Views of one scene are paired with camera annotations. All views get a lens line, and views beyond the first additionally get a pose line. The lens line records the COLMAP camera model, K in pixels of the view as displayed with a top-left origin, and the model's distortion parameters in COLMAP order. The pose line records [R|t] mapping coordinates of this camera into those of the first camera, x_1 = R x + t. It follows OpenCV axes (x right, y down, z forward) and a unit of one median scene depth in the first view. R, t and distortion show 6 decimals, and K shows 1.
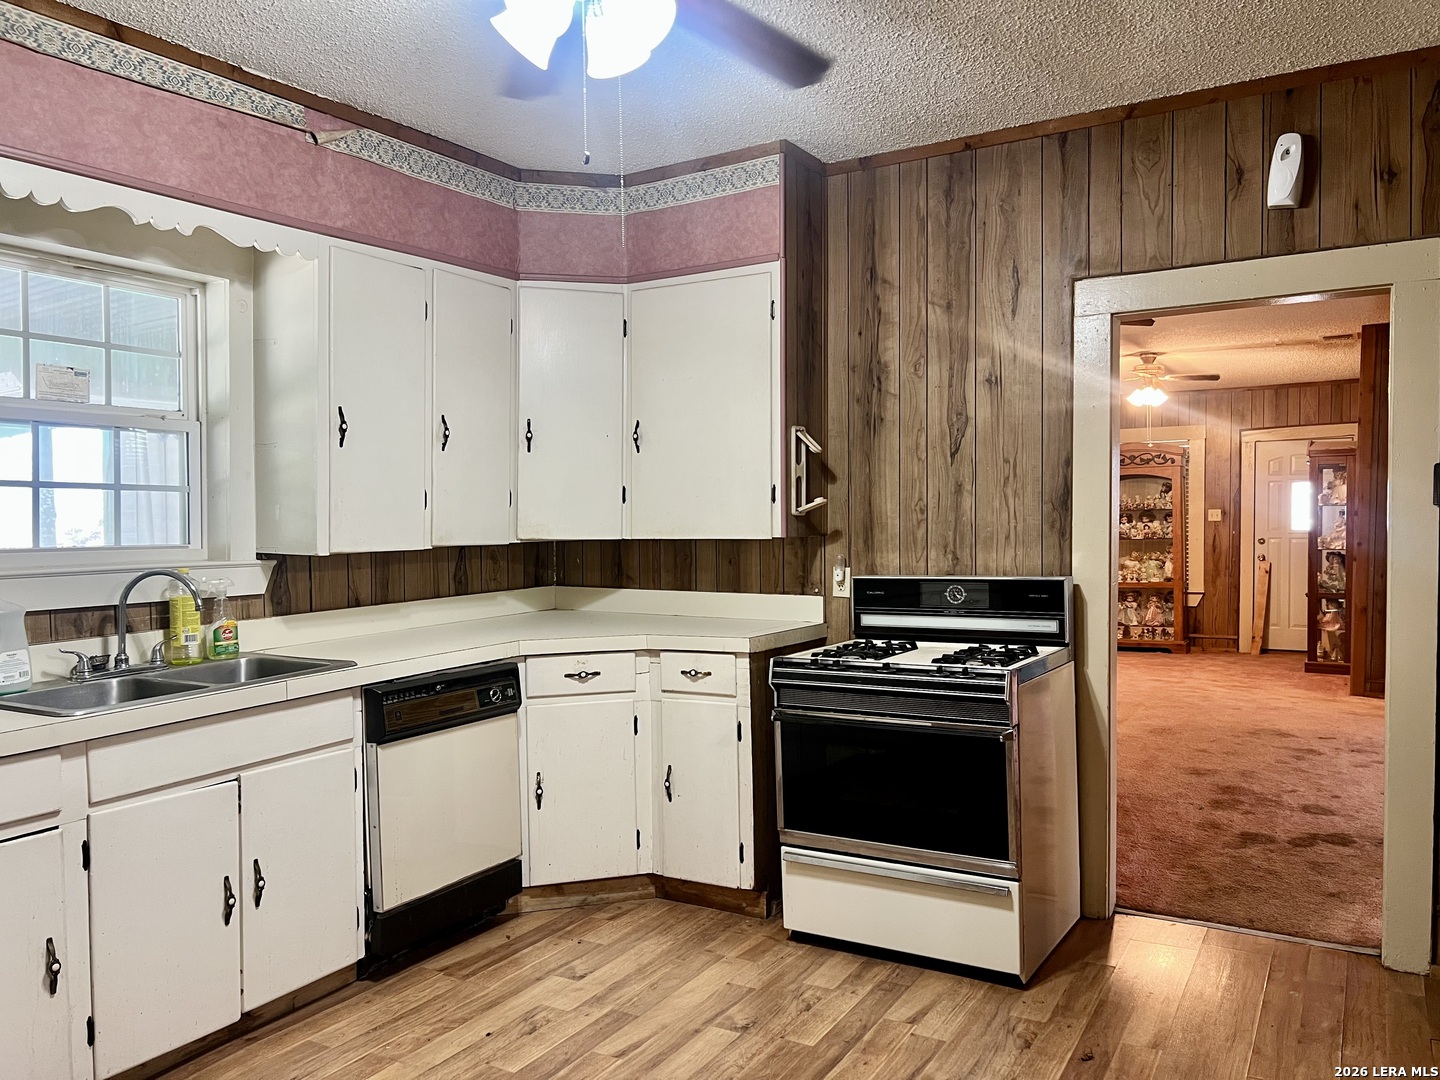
lens RADIAL K [[1086.0, 0, 729.7], [0, 1086.0, 552.1], [0, 0, 1]] dist [0.064308, -0.072898]
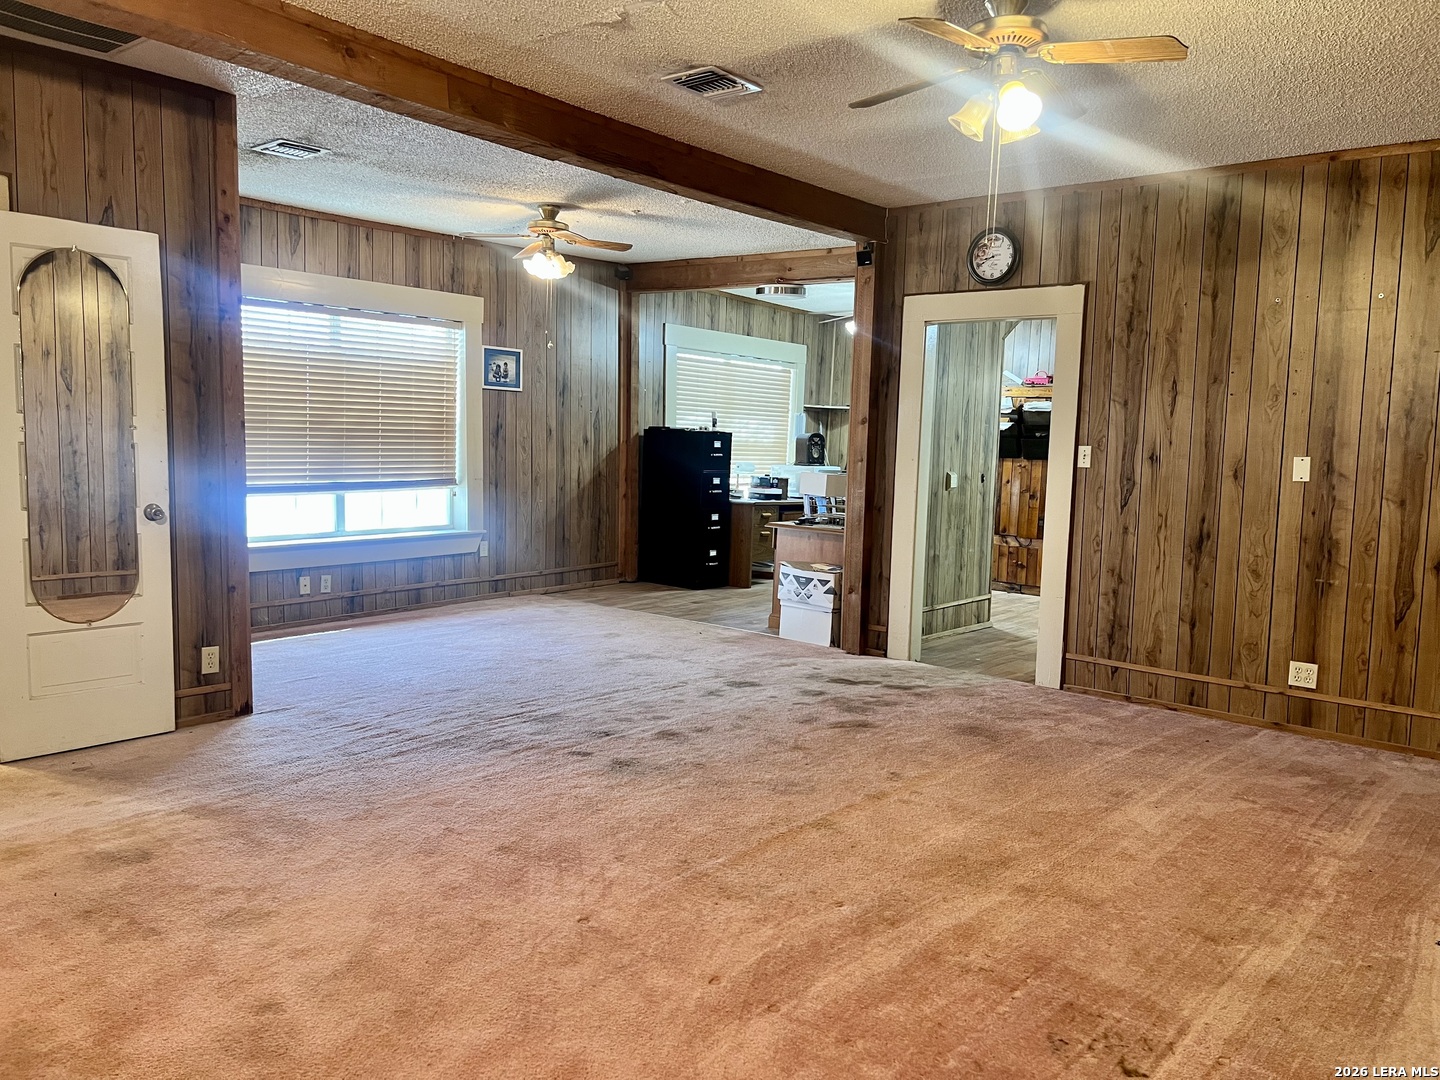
lens RADIAL K [[1086.0, 0, 727.0], [0, 1086.0, 553.5], [0, 0, 1]] dist [0.064308, -0.072898]
pose [[-0.988358, -0.040768, 0.146580, 0.198321], [-0.020710, 0.990513, 0.135849, -0.026846], [-0.150728, 0.131232, -0.979826, 0.906439]]
